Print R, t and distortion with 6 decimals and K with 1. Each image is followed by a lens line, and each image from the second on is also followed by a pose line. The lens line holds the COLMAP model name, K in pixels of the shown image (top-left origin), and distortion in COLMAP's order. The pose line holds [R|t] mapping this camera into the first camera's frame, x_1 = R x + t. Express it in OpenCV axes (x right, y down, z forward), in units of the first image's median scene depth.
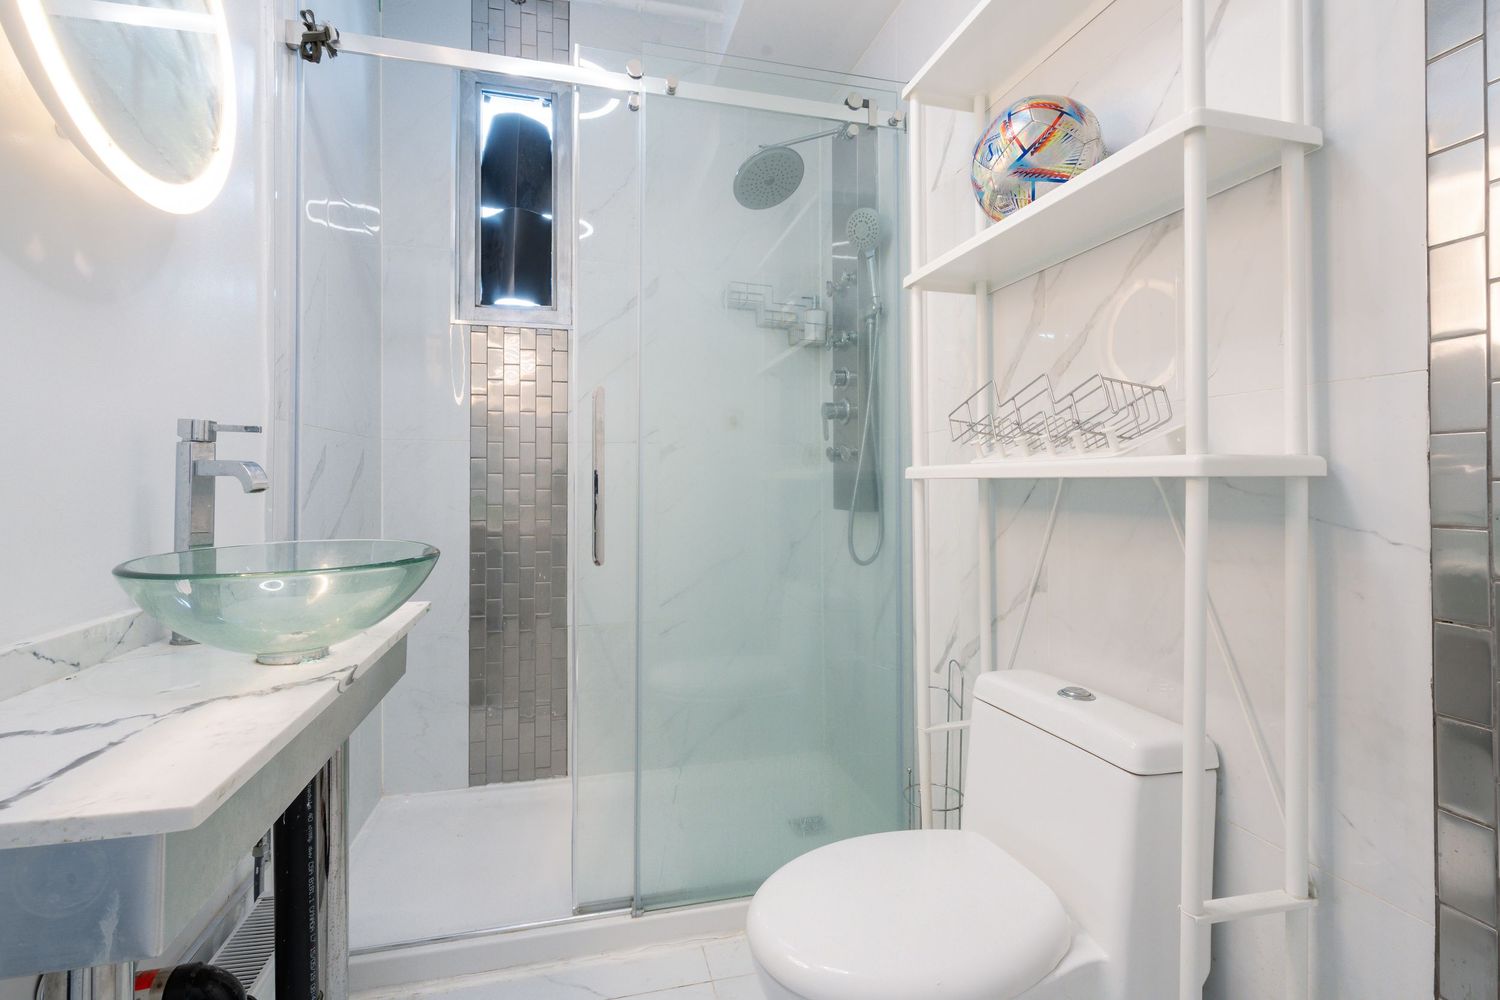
lens RADIAL K [[685.5, 0, 743.4], [0, 685.5, 487.7], [0, 0, 1]] dist [-0.001639, 0.000462]
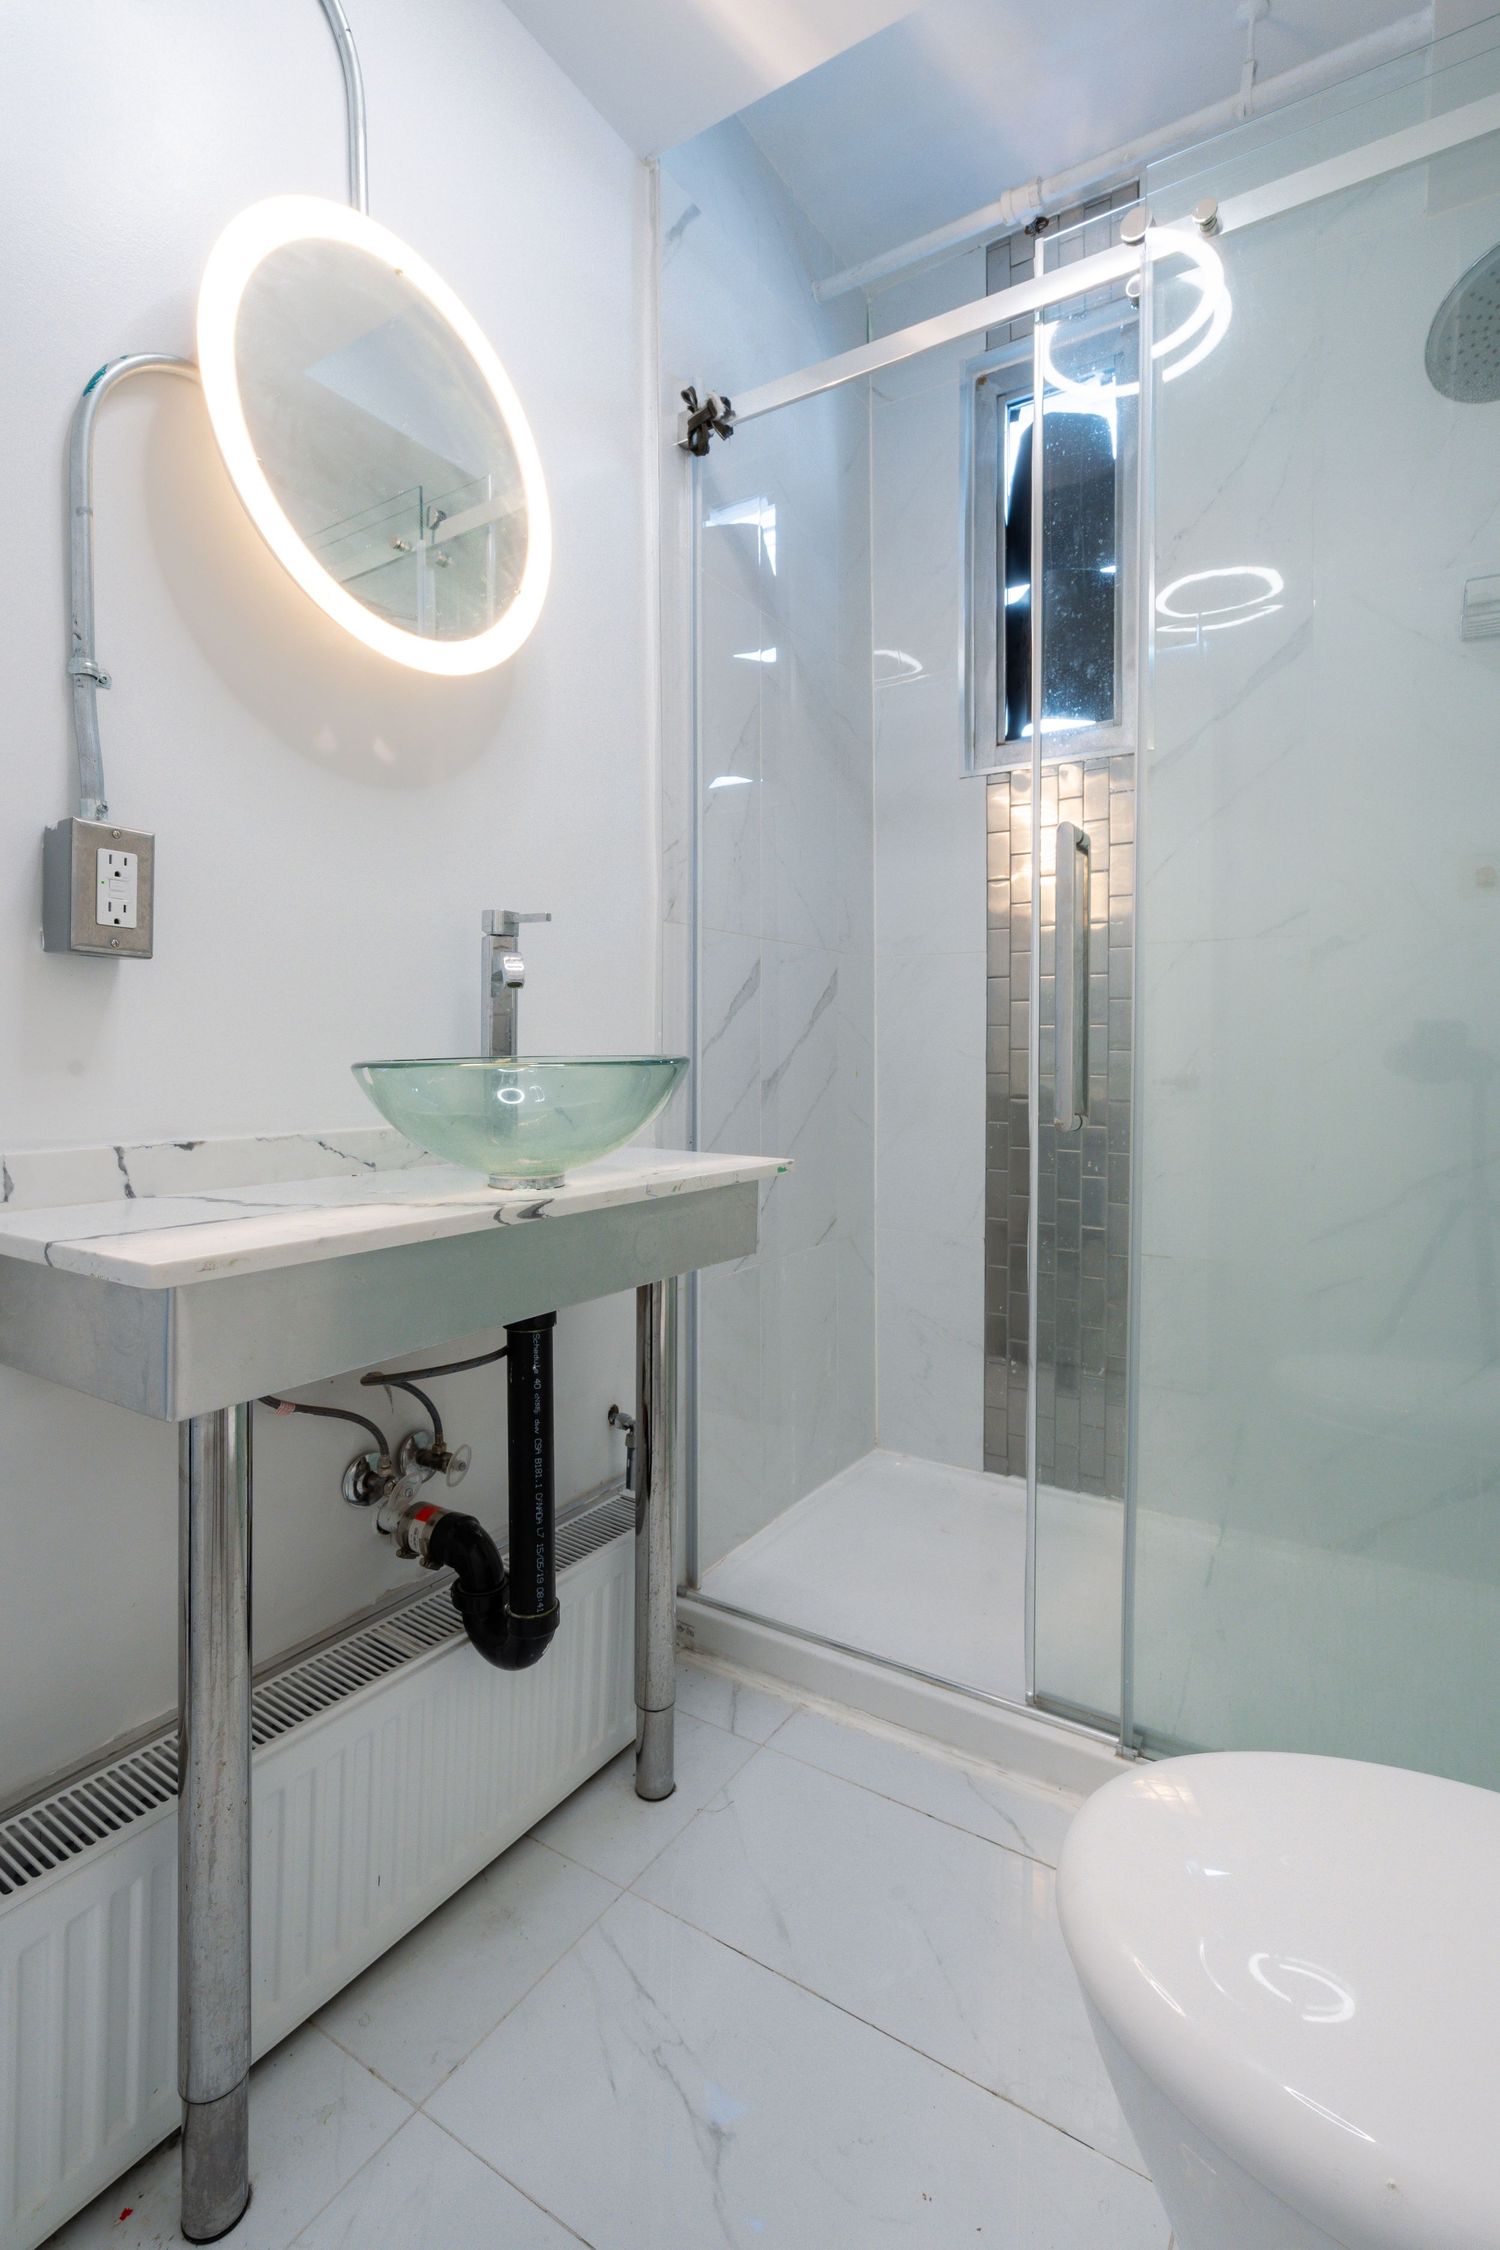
lens RADIAL K [[1041.4, 0, 749.7], [0, 1041.4, 1094.4], [0, 0, 1]] dist [-0.003565, 0.000148]
pose [[0.687057, 0.028174, -0.726057, 0.191850], [-0.010146, 0.999523, 0.029185, 0.044884], [0.726533, -0.012685, 0.687015, 0.152892]]
